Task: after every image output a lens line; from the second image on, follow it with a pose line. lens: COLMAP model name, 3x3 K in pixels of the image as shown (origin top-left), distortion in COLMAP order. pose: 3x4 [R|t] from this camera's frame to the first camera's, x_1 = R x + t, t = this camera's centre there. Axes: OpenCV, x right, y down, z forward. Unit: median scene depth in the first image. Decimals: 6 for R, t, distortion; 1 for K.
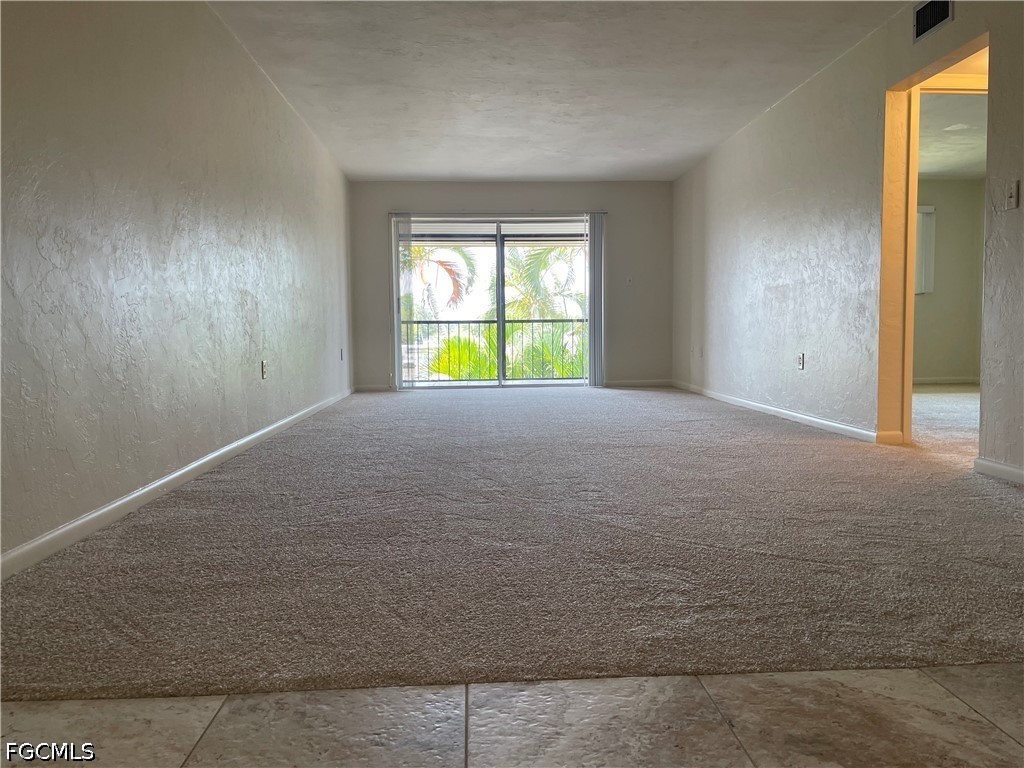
lens RADIAL K [[774.5, 0, 516.6], [0, 774.5, 383.0], [0, 0, 1]] dist [0.053701, -0.070269]
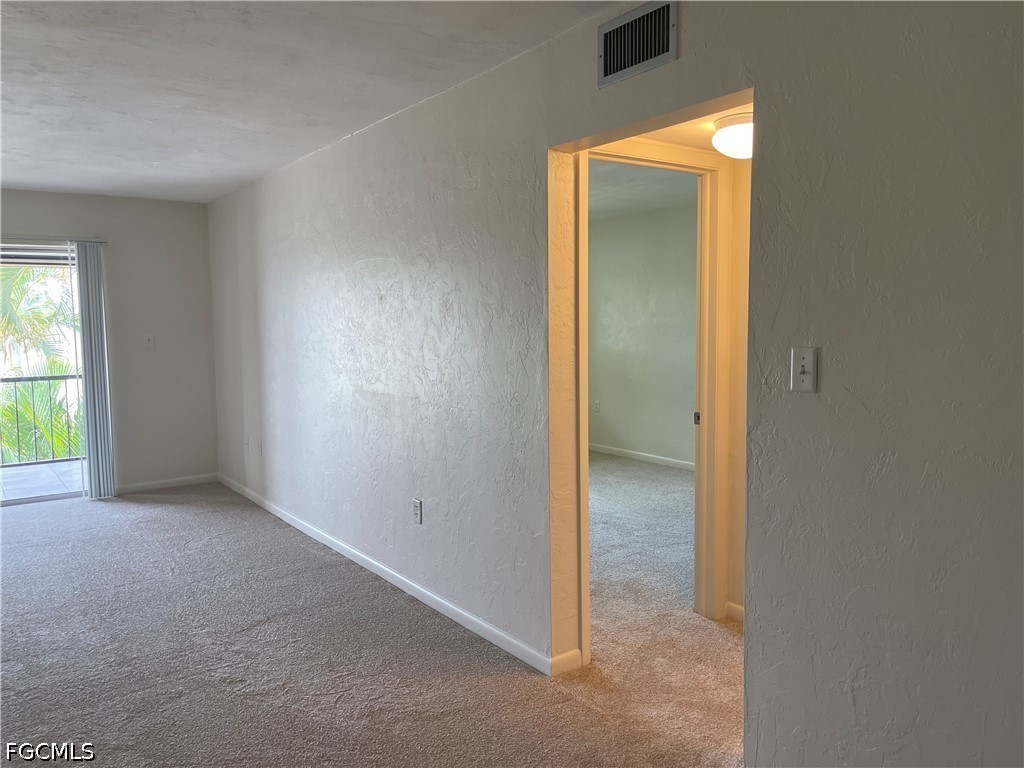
lens RADIAL K [[774.5, 0, 512.1], [0, 774.5, 381.9], [0, 0, 1]] dist [0.053701, -0.070269]
pose [[0.844131, -0.042130, 0.534479, 0.072401], [0.039225, 0.999089, 0.016803, -0.152587], [-0.534700, 0.006781, 0.845015, 0.373162]]
